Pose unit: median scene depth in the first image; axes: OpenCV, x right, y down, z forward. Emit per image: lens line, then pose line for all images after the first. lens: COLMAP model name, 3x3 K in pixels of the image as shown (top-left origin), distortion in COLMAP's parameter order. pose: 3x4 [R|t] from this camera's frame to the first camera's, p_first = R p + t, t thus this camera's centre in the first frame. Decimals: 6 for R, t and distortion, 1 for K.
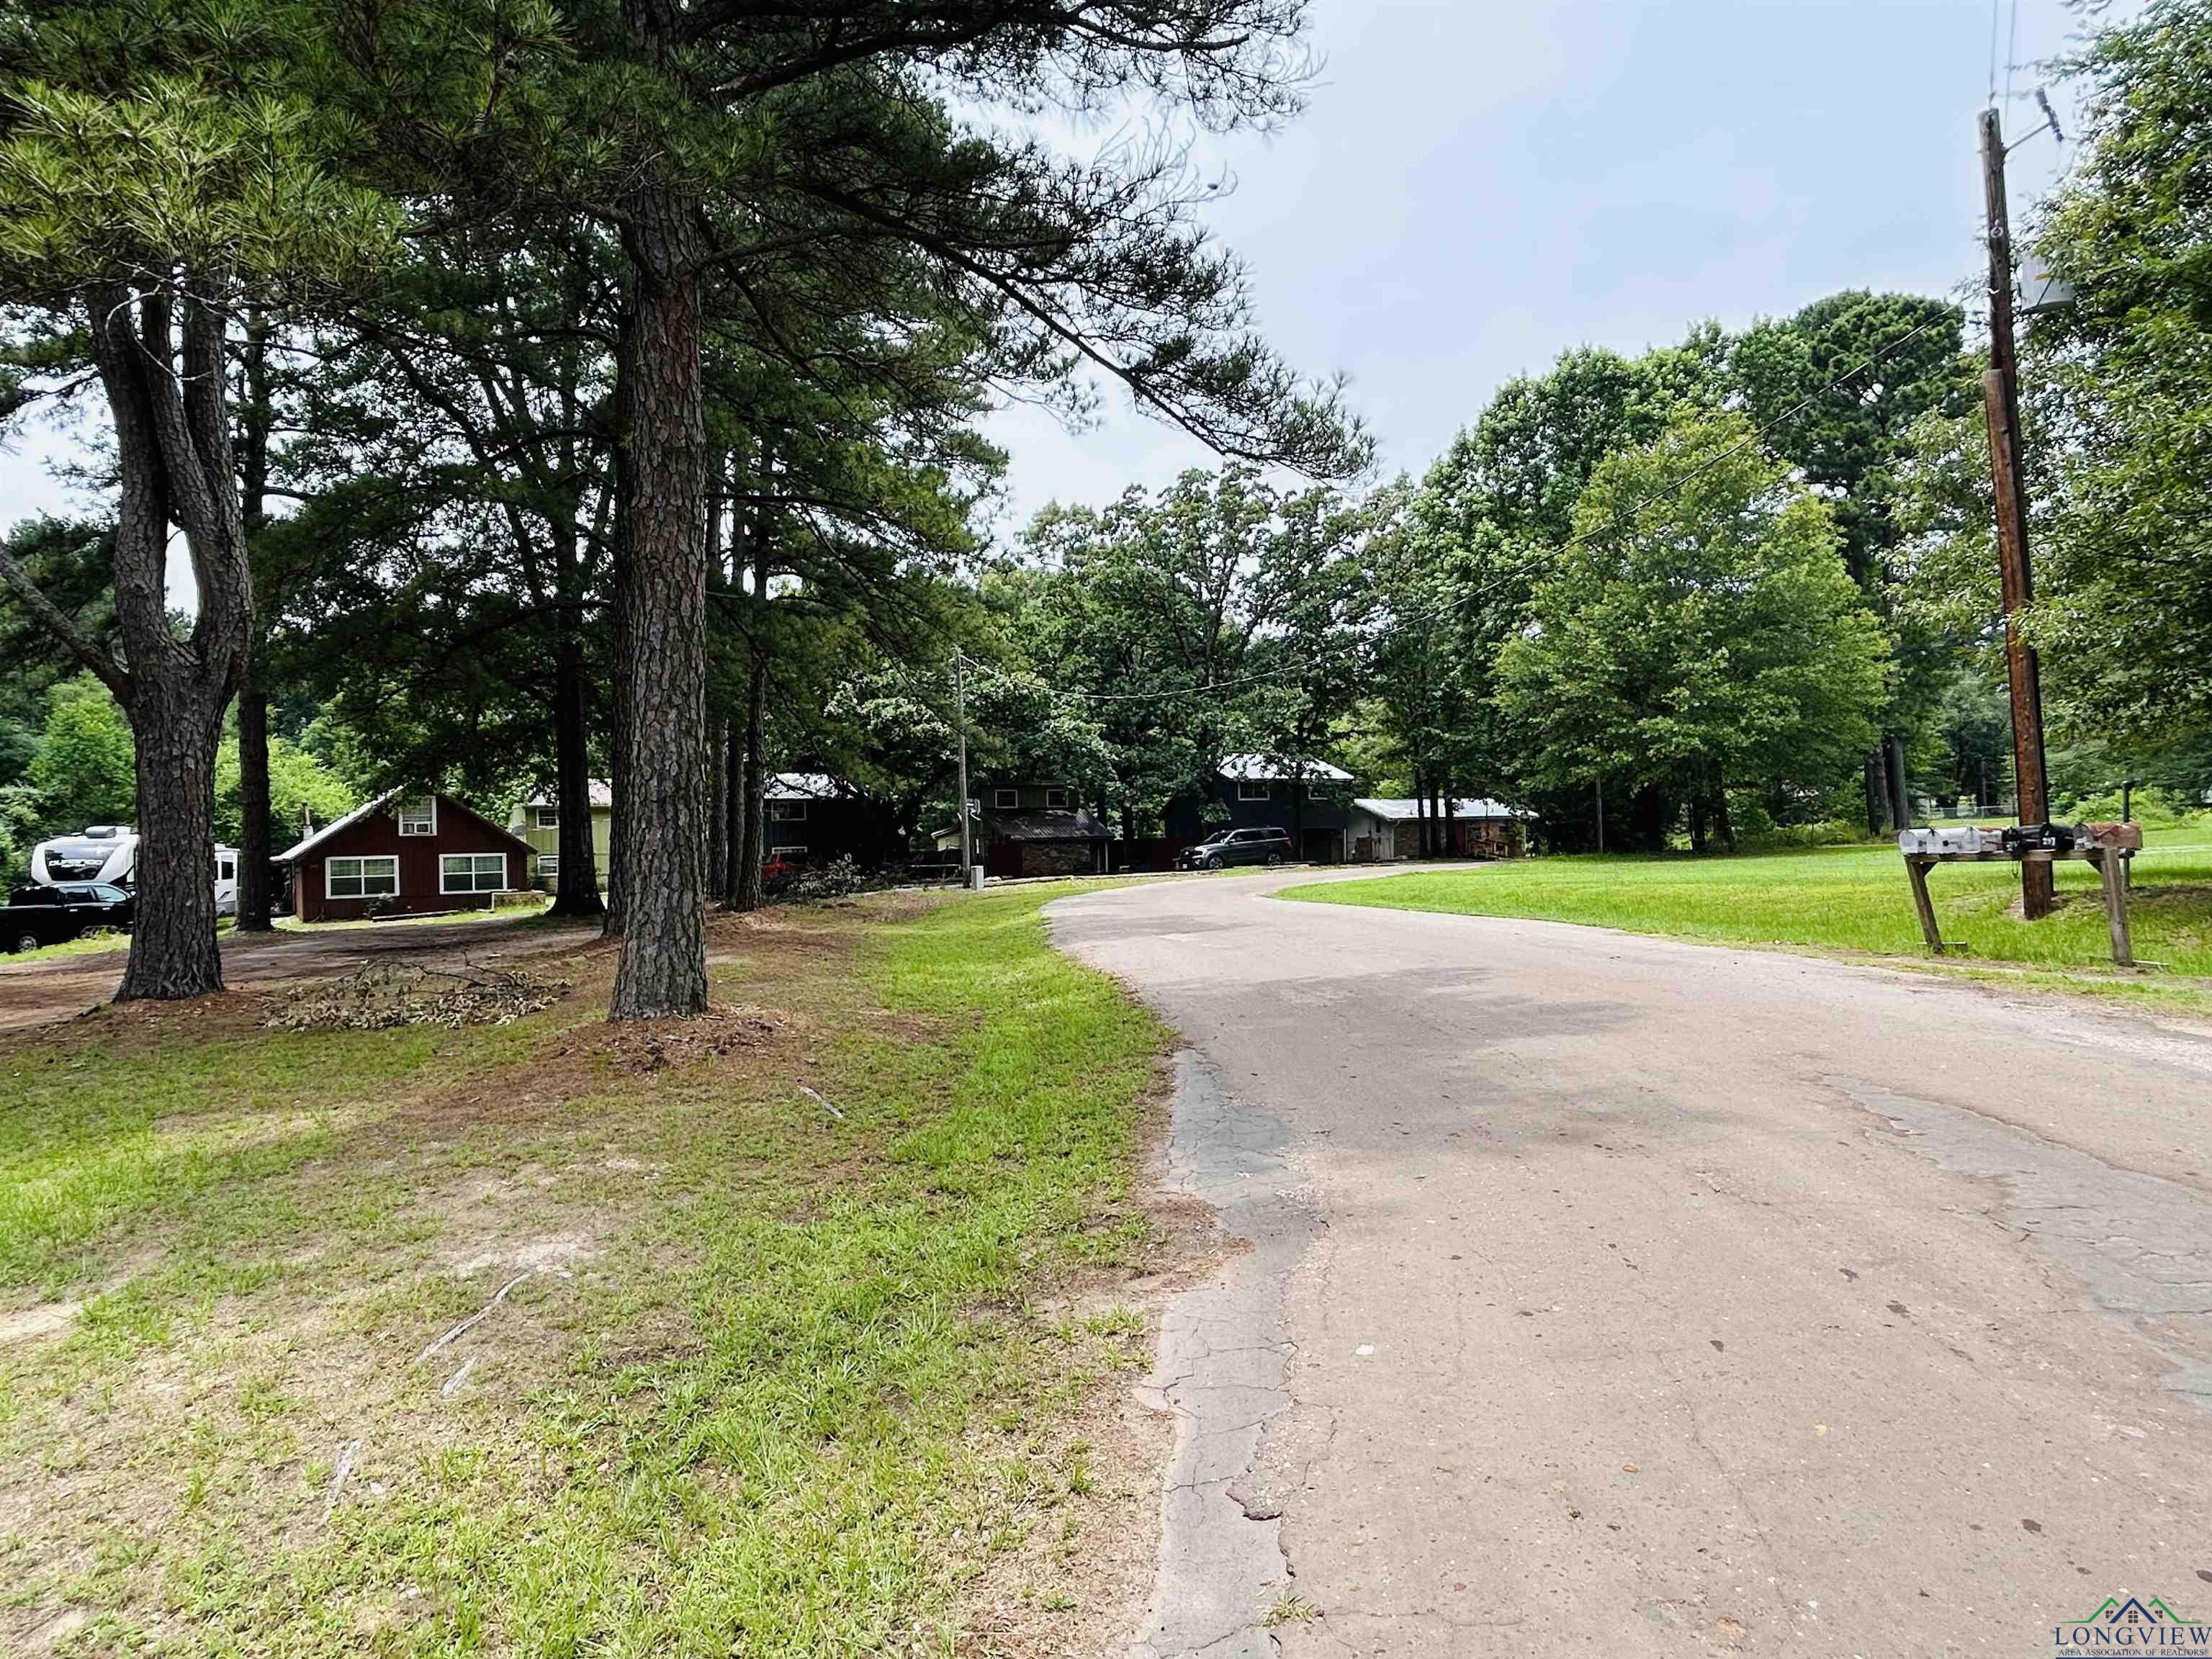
lens RADIAL K [[1308.8, 0, 1096.0], [0, 1308.8, 830.7], [0, 0, 1]] dist [-0.008646, 0.002084]
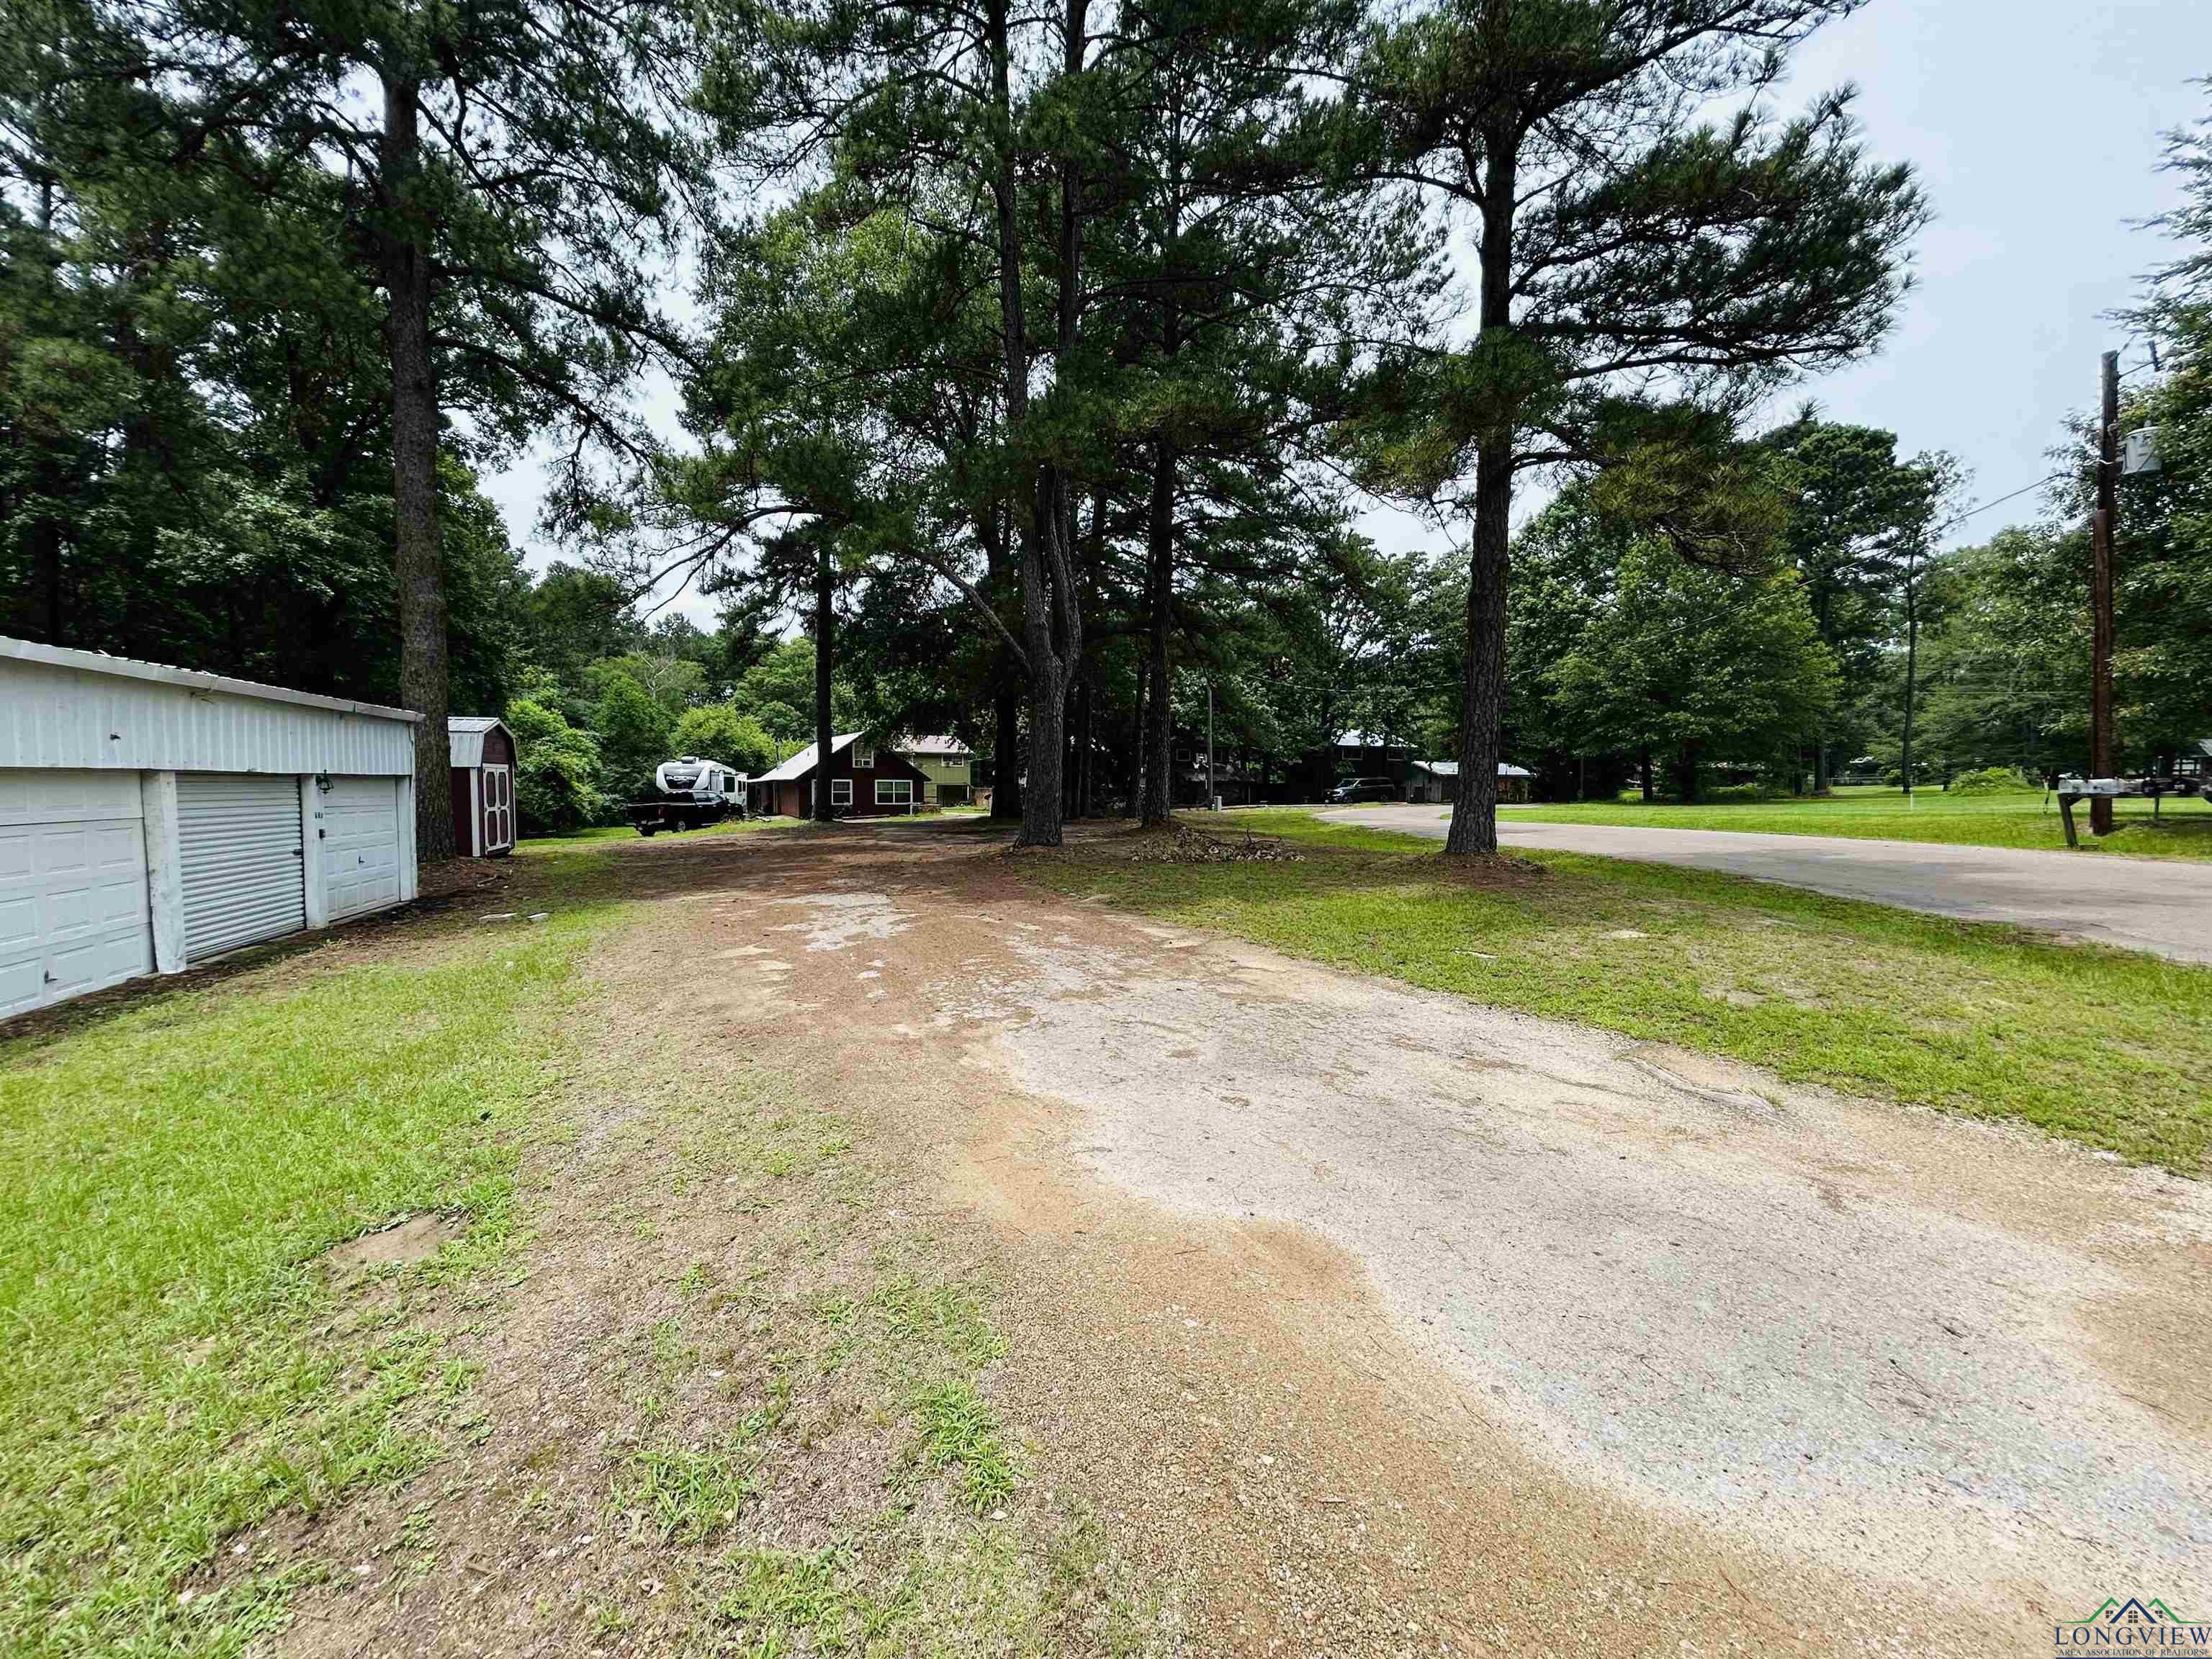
lens RADIAL K [[888.4, 0, 1103.3], [0, 888.4, 830.3], [0, 0, 1]] dist [0.001077, -0.000194]
pose [[0.998045, 0.030661, -0.054463, -0.433641], [-0.027463, 0.997908, 0.058535, 0.022884], [0.056144, -0.056924, 0.996799, -0.202411]]
